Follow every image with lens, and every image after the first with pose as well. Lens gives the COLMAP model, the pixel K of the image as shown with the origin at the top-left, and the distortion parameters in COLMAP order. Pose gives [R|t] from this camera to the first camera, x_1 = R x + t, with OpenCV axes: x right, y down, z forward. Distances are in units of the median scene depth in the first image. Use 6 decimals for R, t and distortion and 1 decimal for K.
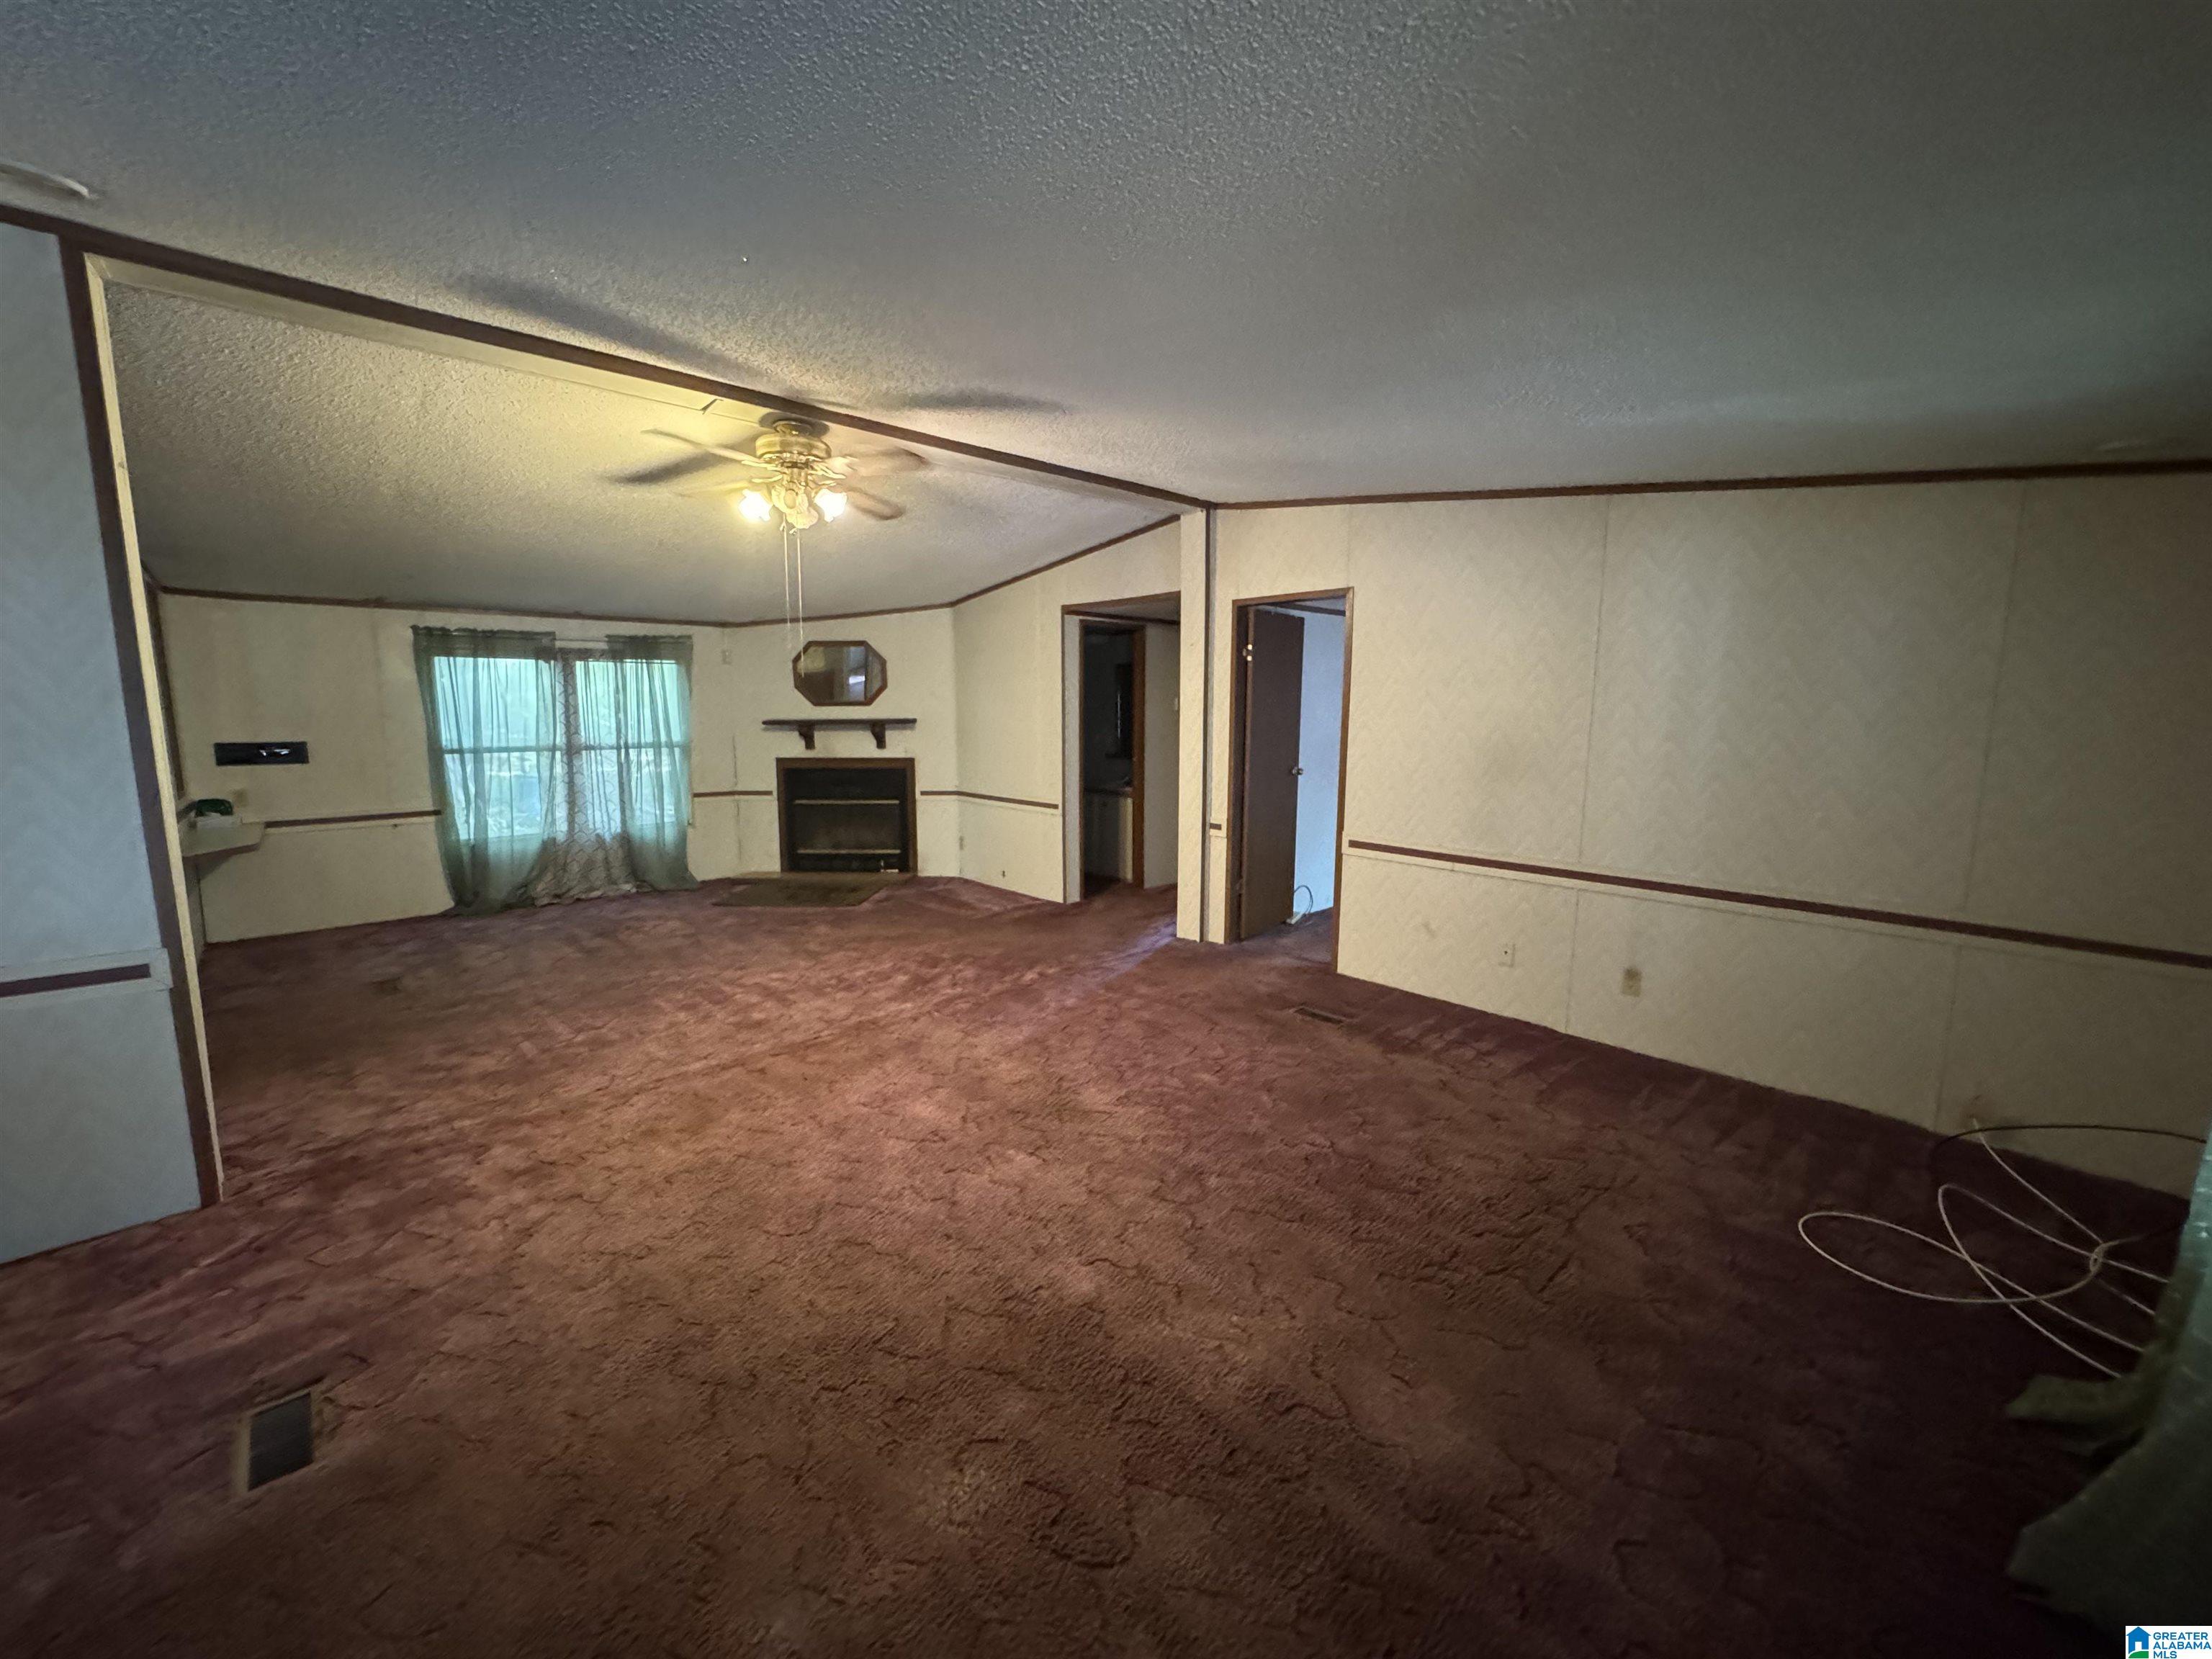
lens RADIAL K [[880.4, 0, 1099.7], [0, 880.4, 826.9], [0, 0, 1]] dist [-0.002800, 0.000610]
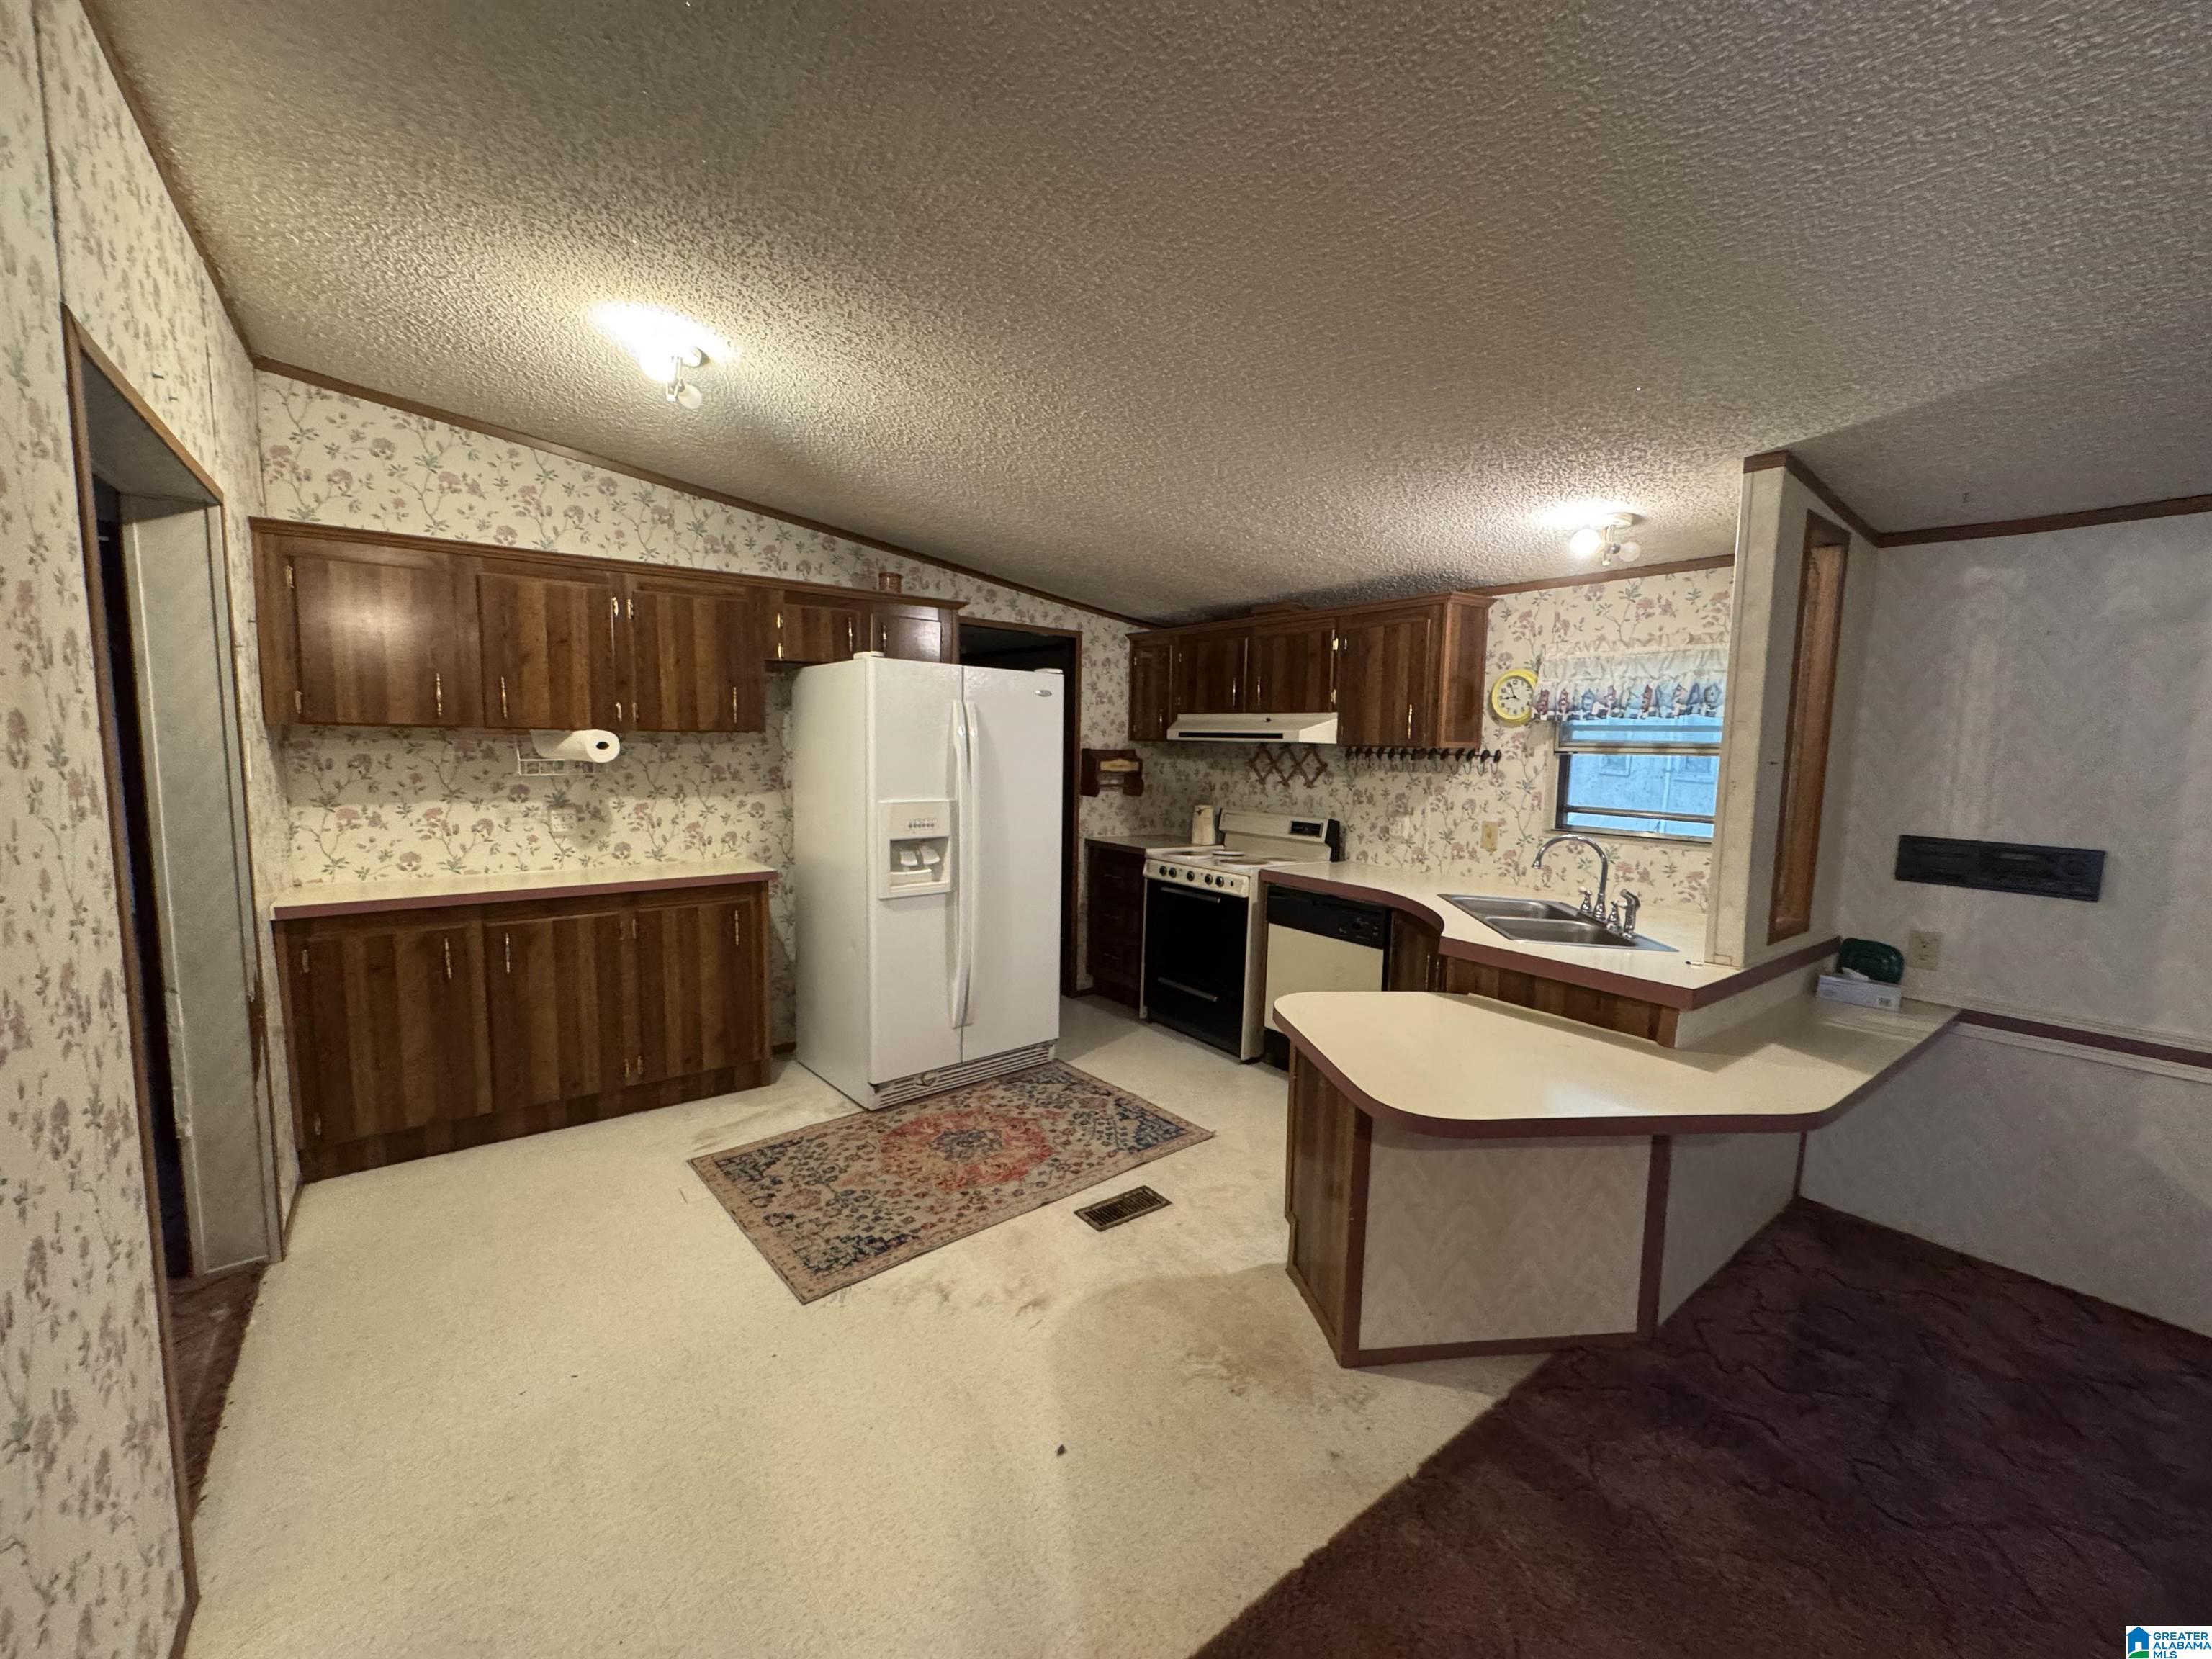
lens RADIAL K [[880.4, 0, 1102.2], [0, 880.4, 825.6], [0, 0, 1]] dist [-0.002800, 0.000610]
pose [[-0.101771, 0.095686, -0.990195, -0.386230], [-0.150288, 0.982461, 0.110385, -0.072873], [0.983390, 0.160048, -0.085606, 0.493980]]
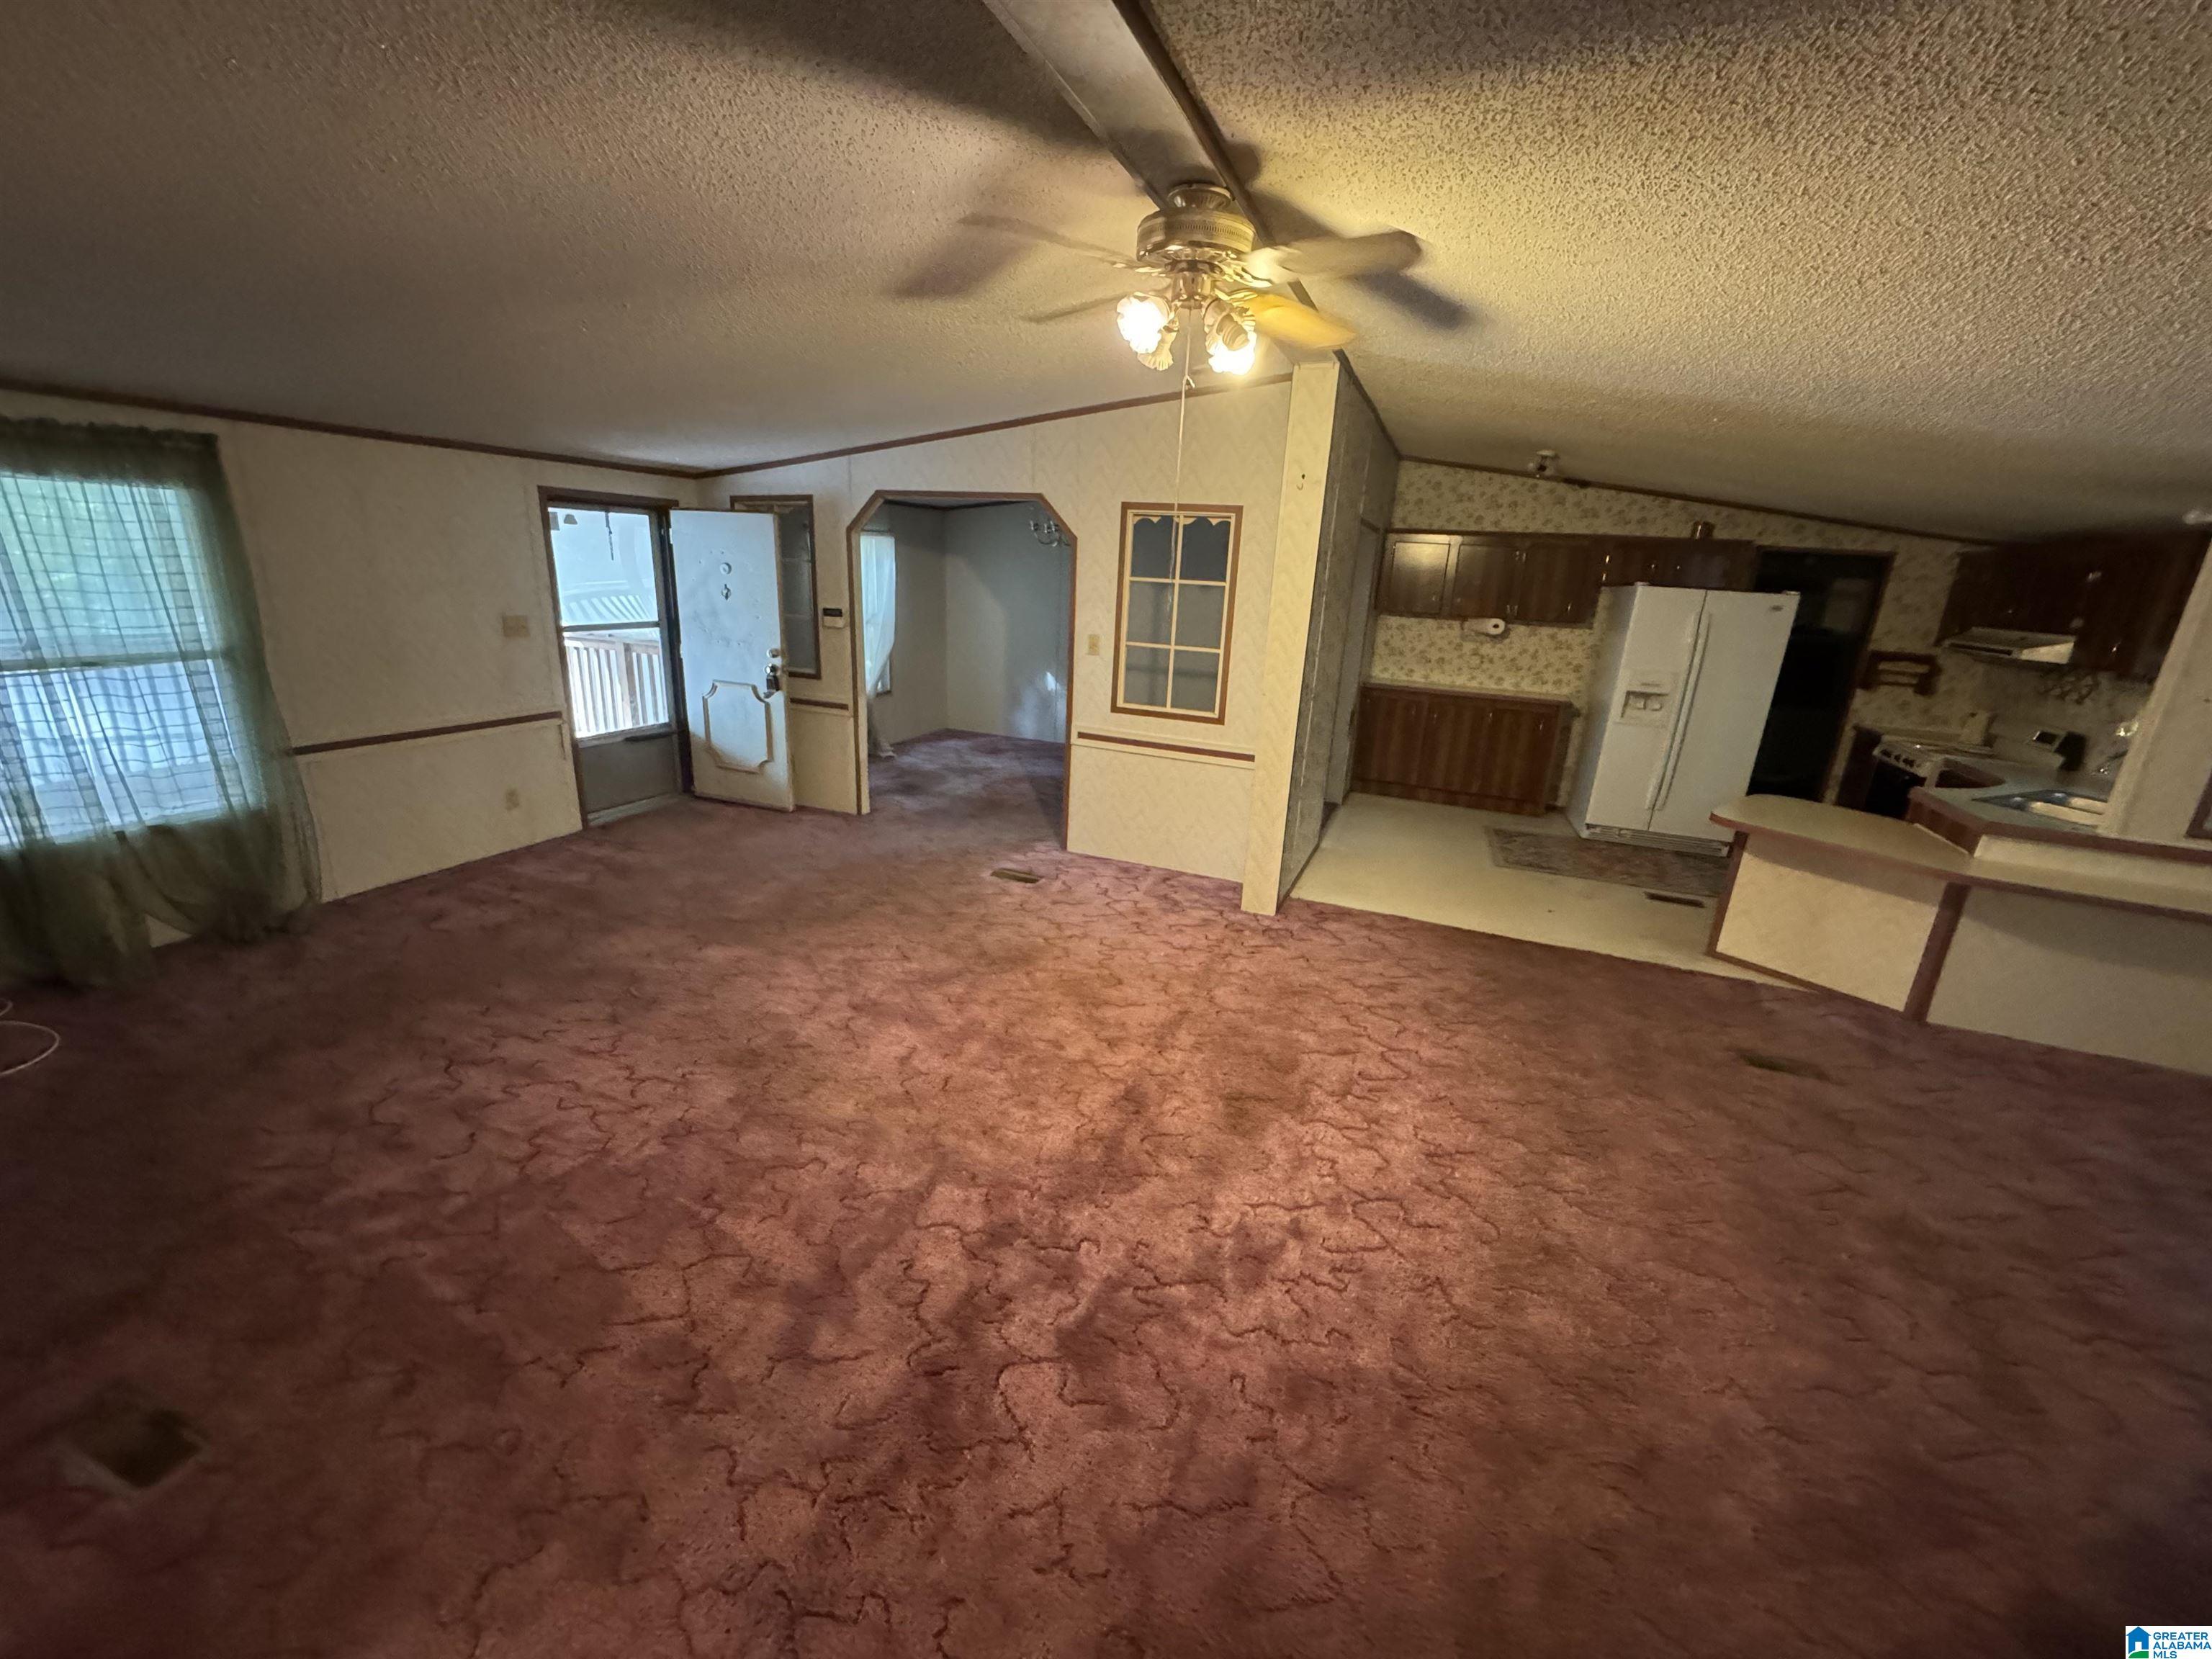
lens RADIAL K [[880.4, 0, 1106.7], [0, 880.4, 827.8], [0, 0, 1]] dist [-0.002800, 0.000610]
pose [[-0.906268, 0.075198, -0.415962, 0.002179], [-0.107536, 0.910658, 0.398920, -0.166565], [0.408797, 0.406259, -0.817214, 0.915908]]
